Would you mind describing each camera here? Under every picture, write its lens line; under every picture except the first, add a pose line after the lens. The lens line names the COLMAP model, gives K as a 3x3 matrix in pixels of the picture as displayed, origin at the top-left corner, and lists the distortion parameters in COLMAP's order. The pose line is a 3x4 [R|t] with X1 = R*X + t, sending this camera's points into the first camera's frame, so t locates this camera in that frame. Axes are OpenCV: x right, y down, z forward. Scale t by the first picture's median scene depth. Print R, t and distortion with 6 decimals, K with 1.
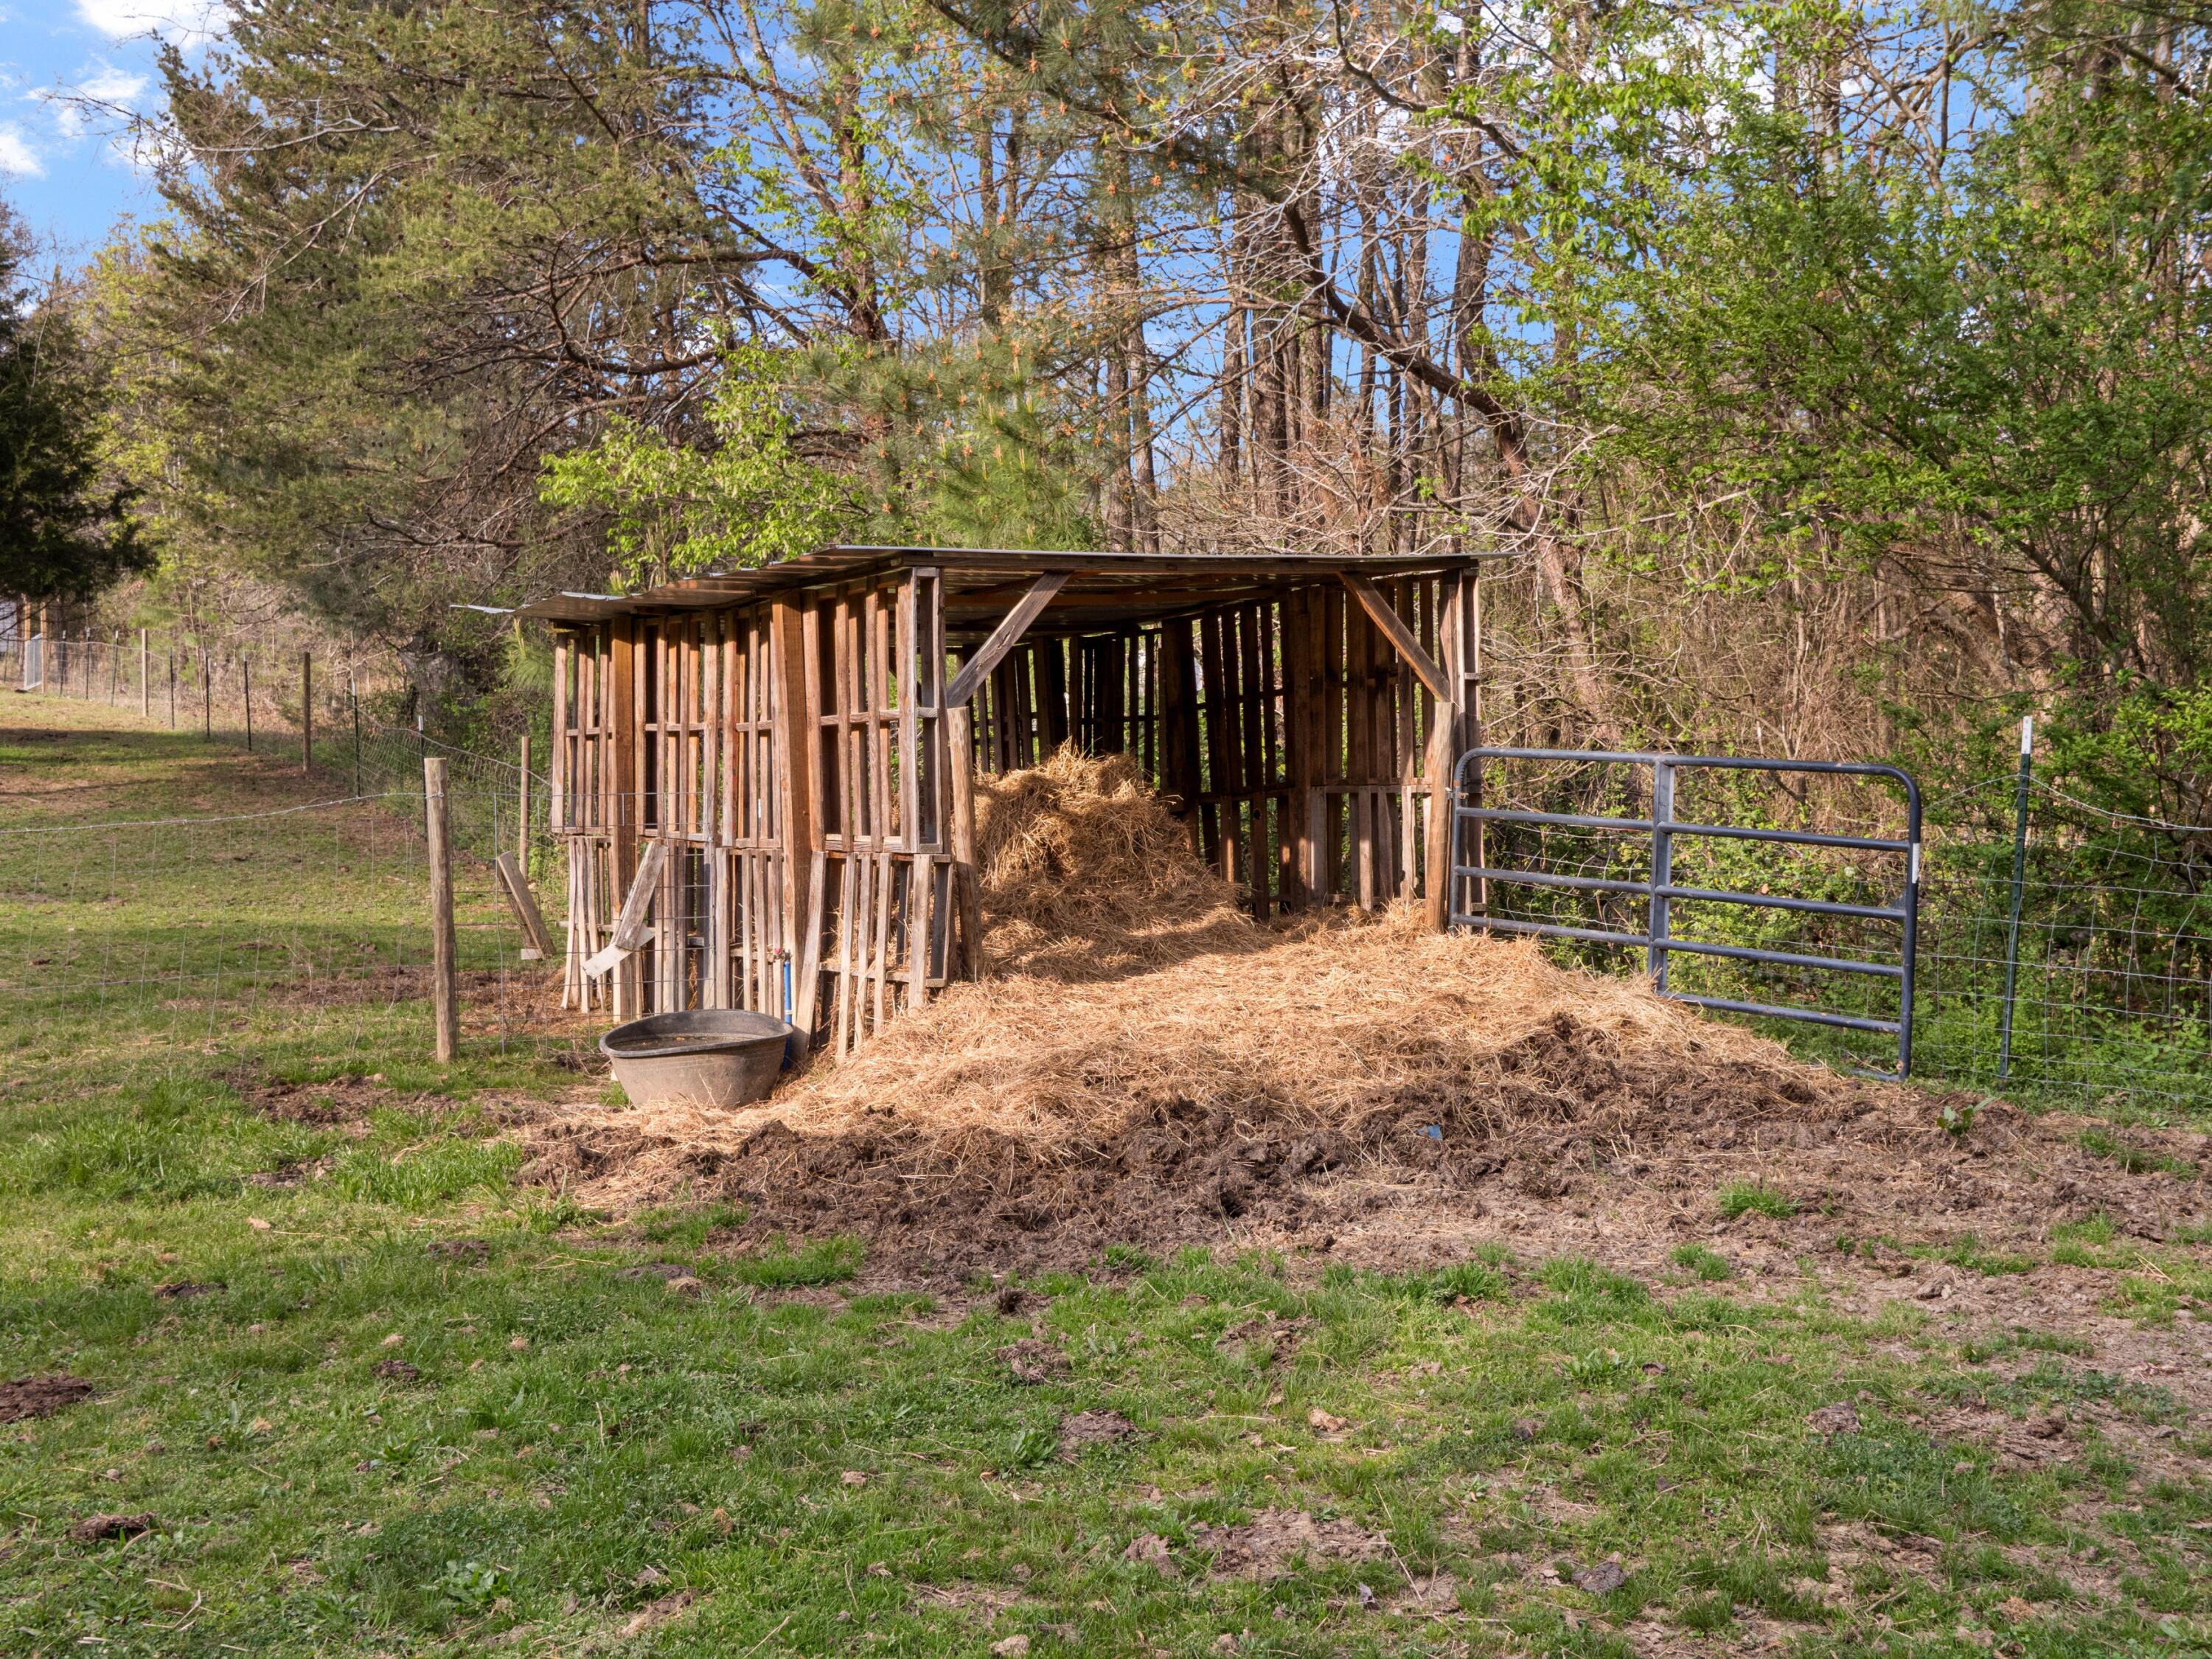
lens RADIAL K [[2318.3, 0, 1106.5], [0, 2318.3, 830.4], [0, 0, 1]] dist [-0.023121, 0.000000]
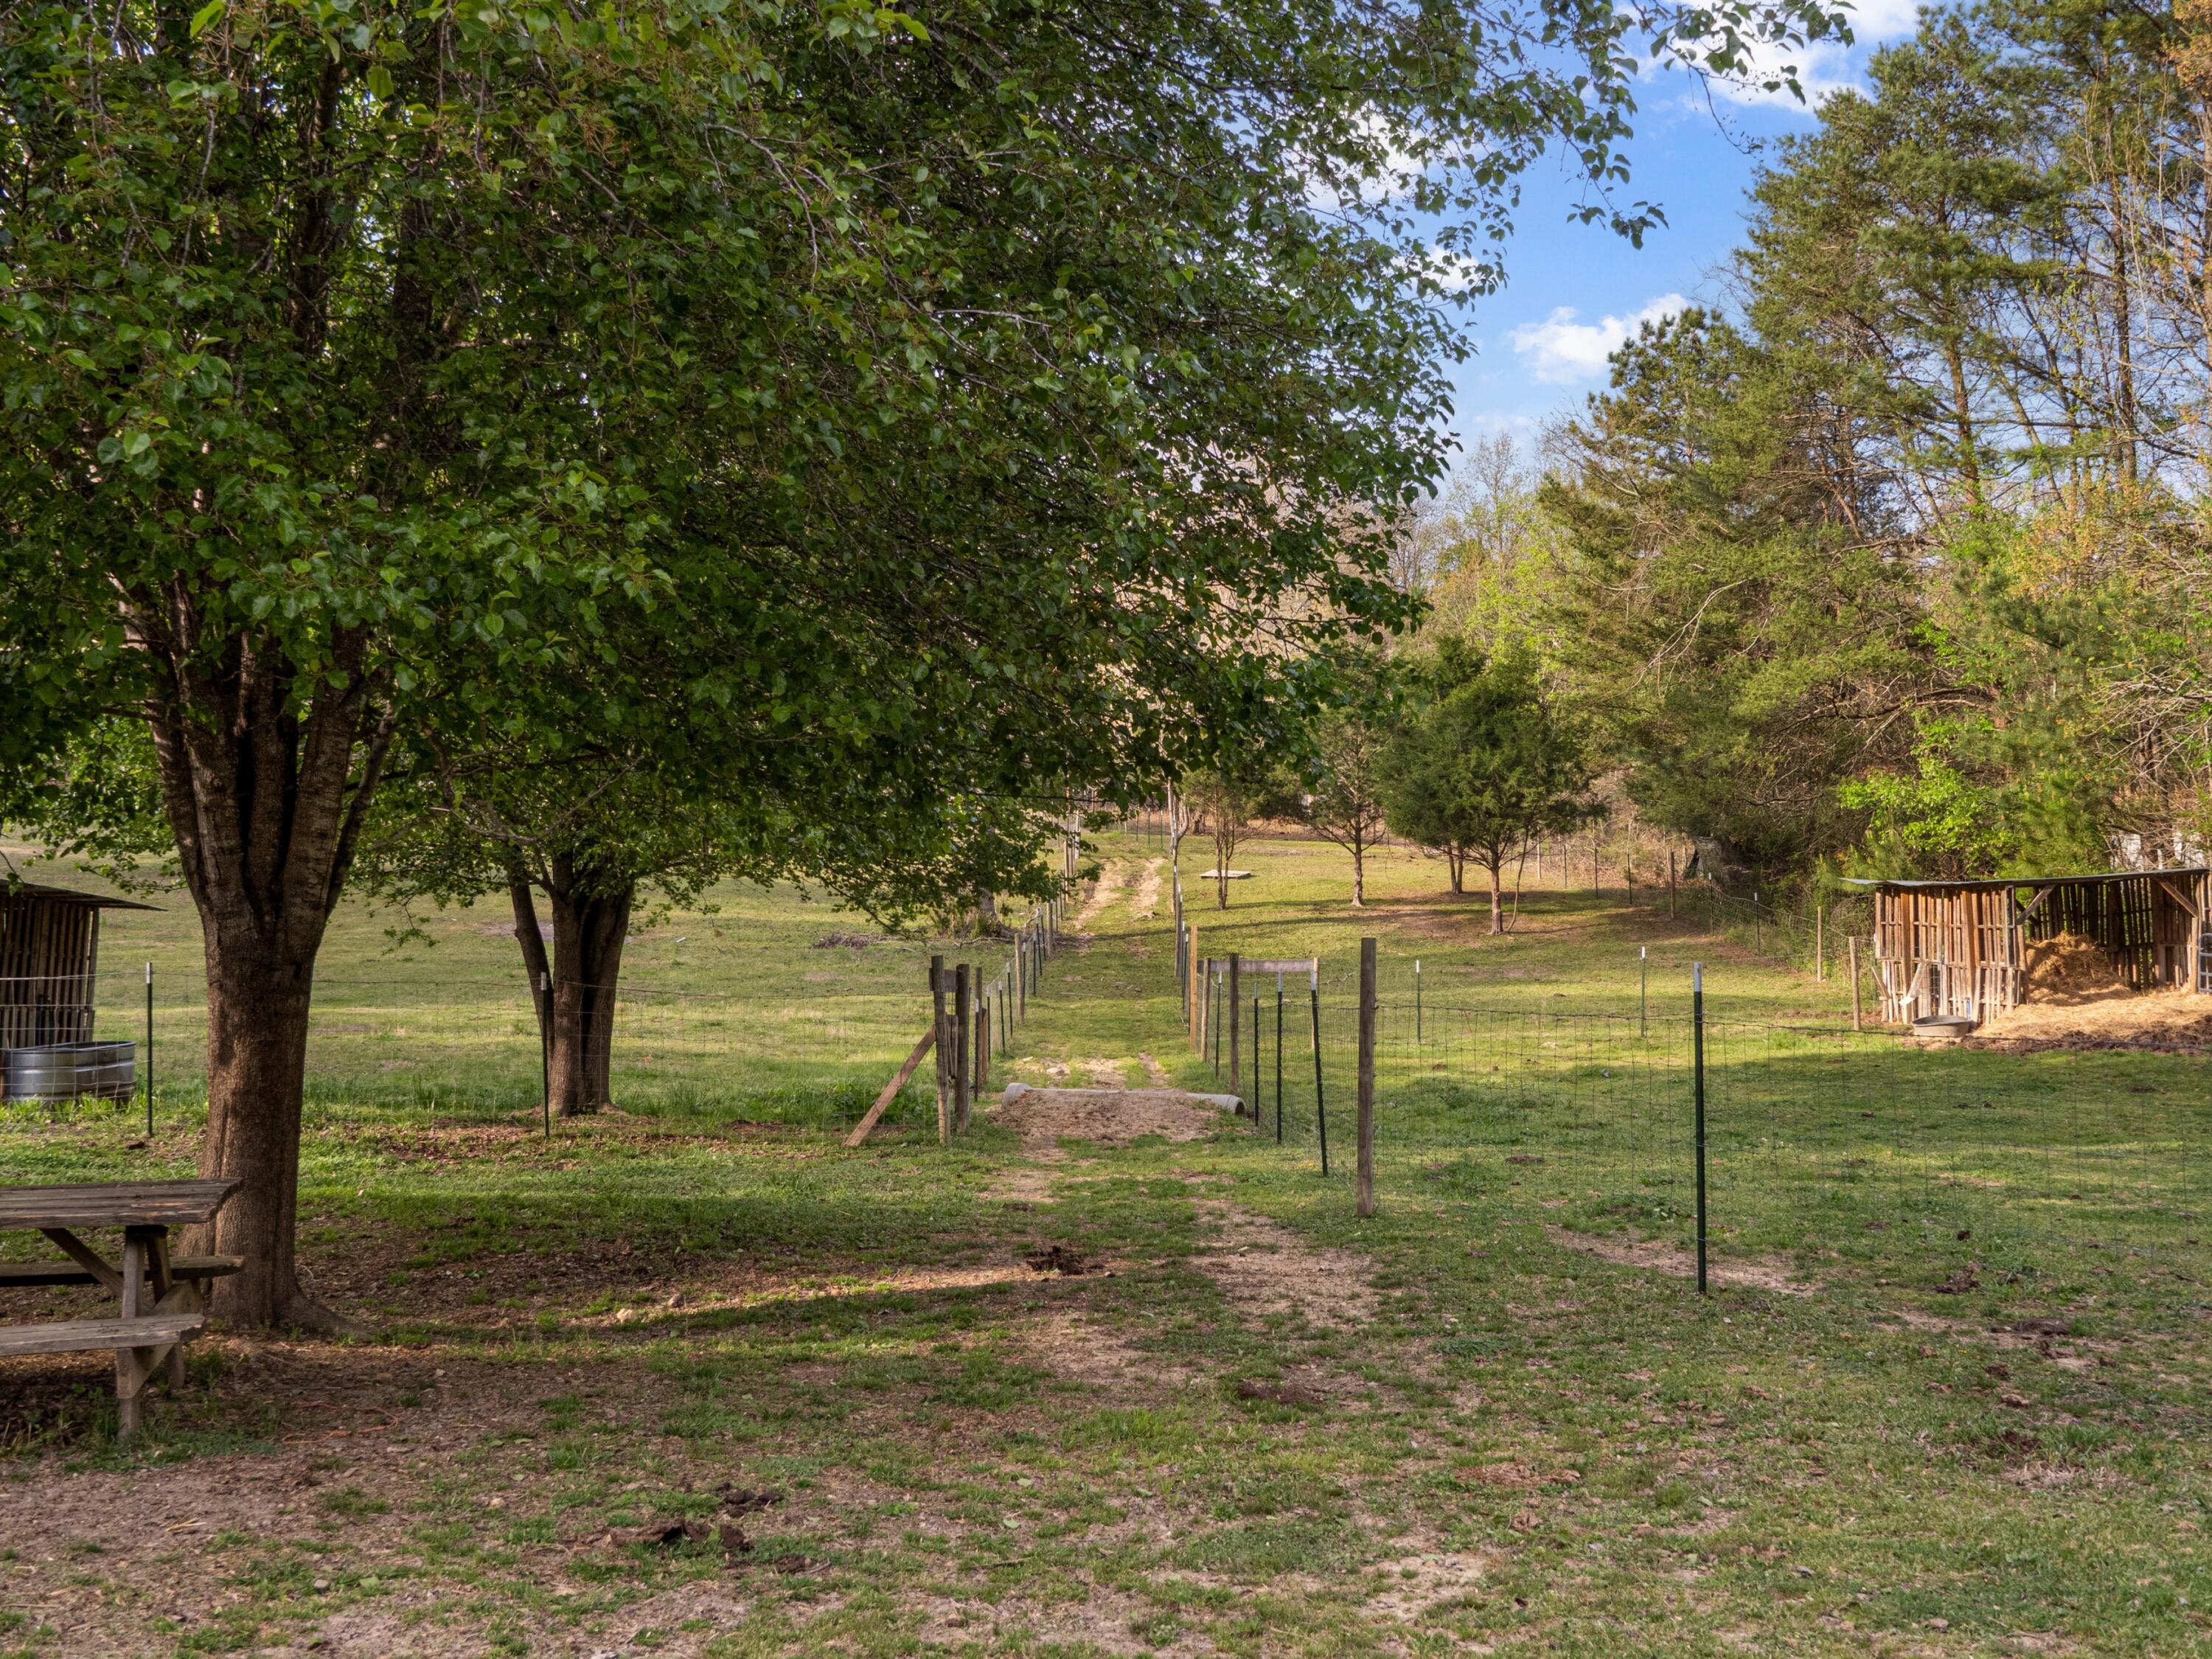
lens RADIAL K [[2318.3, 0, 1108.8], [0, 2318.3, 825.3], [0, 0, 1]] dist [-0.023121, 0.000000]
pose [[0.889839, -0.023229, -0.455683, 0.268353], [0.002123, 0.998903, -0.046774, -0.039114], [0.456270, 0.040654, 0.888912, -2.413720]]
